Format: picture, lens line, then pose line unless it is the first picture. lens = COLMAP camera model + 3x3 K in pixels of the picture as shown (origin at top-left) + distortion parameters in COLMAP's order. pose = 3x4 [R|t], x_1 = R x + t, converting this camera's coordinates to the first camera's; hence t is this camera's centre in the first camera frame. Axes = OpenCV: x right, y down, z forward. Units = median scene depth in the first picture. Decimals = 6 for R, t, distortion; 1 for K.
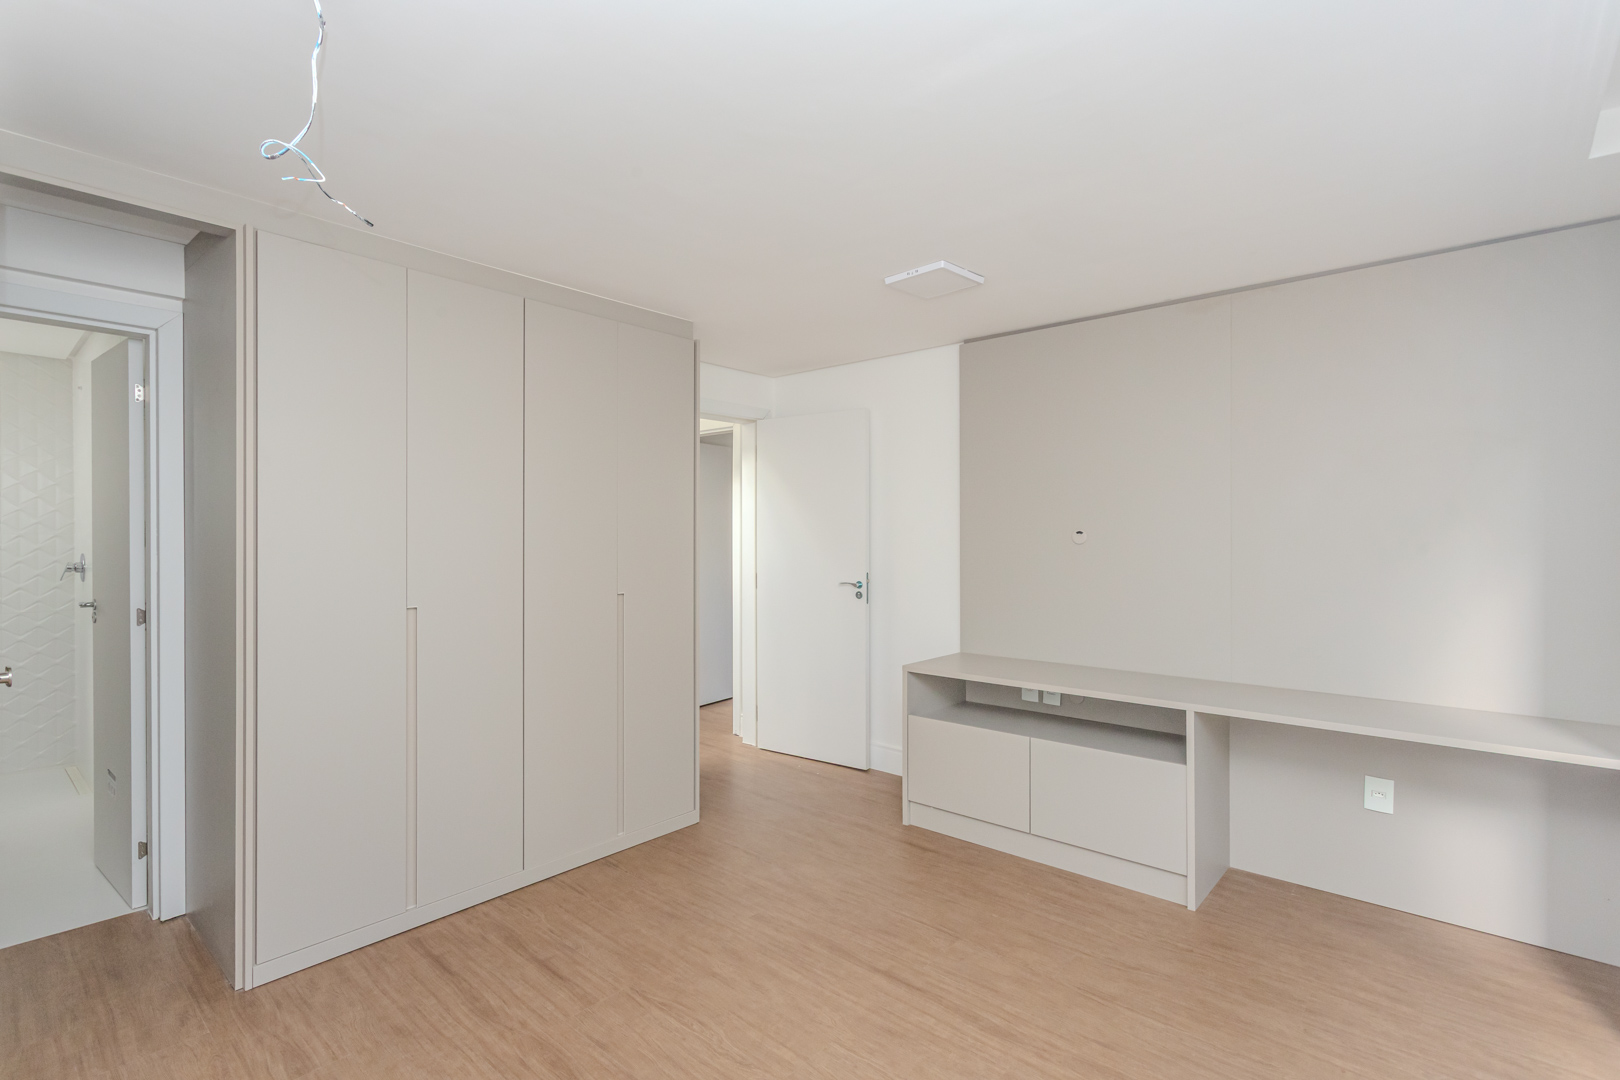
lens RADIAL K [[777.4, 0, 774.7], [0, 777.4, 539.6], [0, 0, 1]] dist [0.000061, 0.000602]
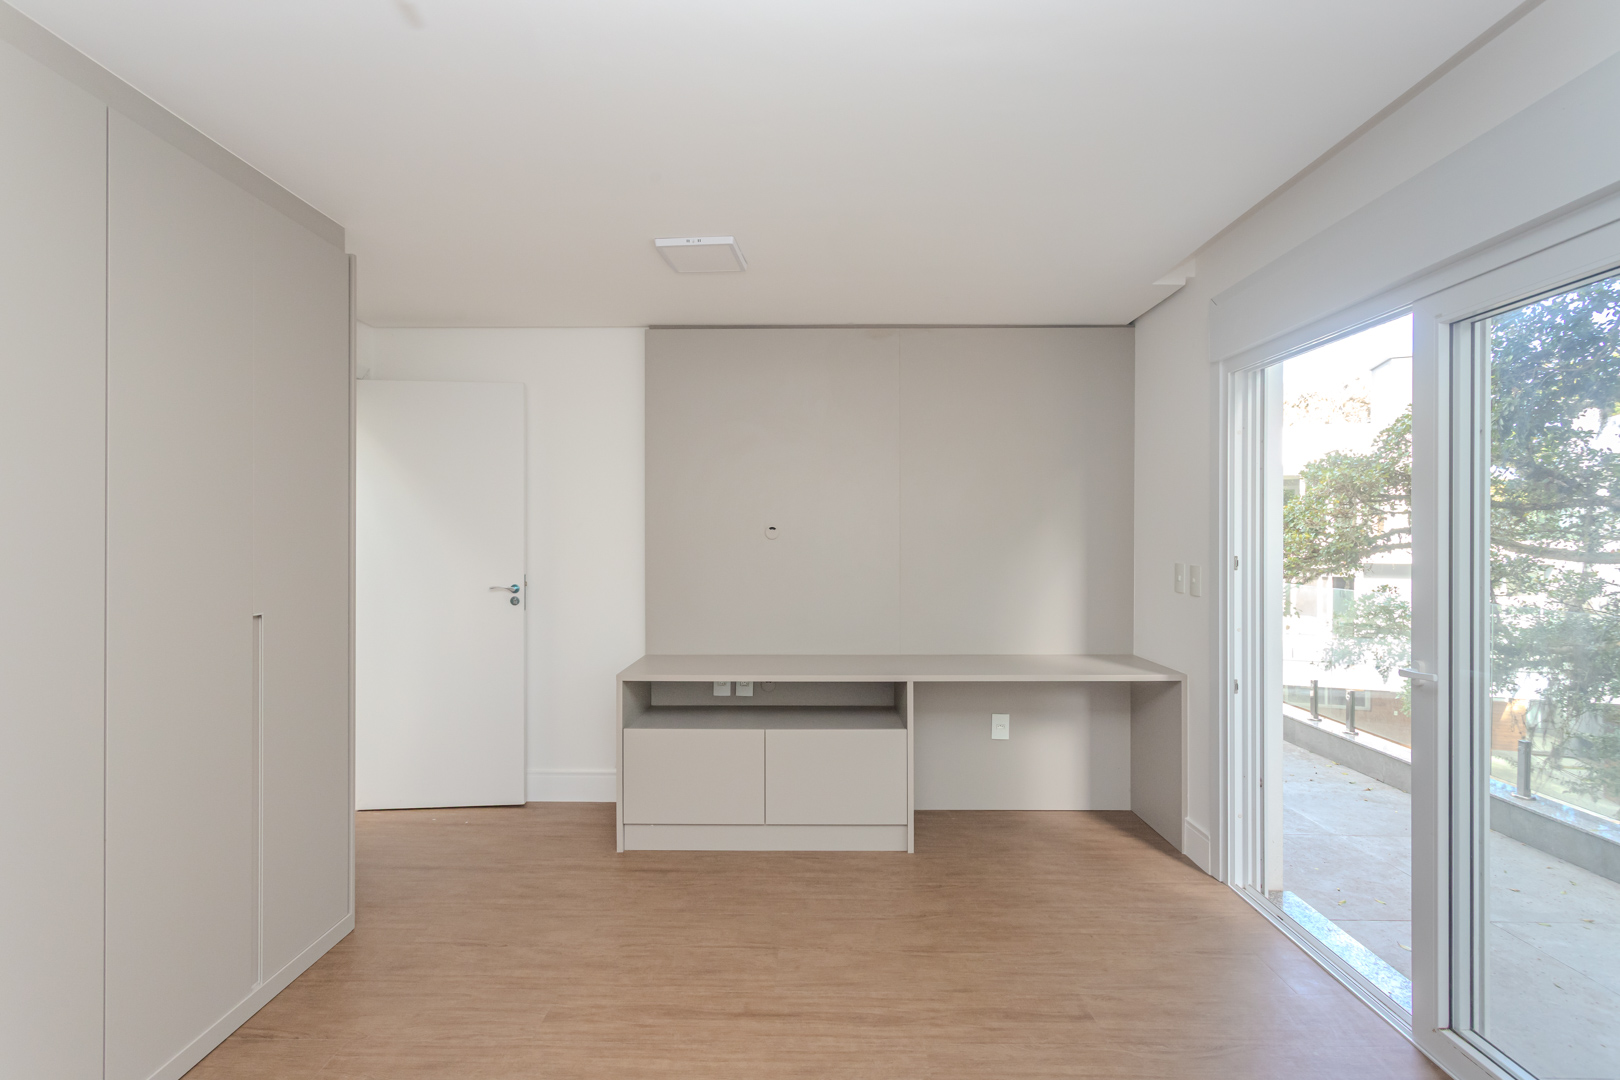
lens RADIAL K [[764.1, 0, 810.0], [0, 764.1, 540.0], [0, 0, 1]] dist [0.000214, 0.000976]
pose [[0.737077, -0.000947, 0.675808, -0.339624], [0.002715, 0.999995, -0.001560, 0.010520], [-0.675803, 0.002985, 0.737076, 0.254654]]
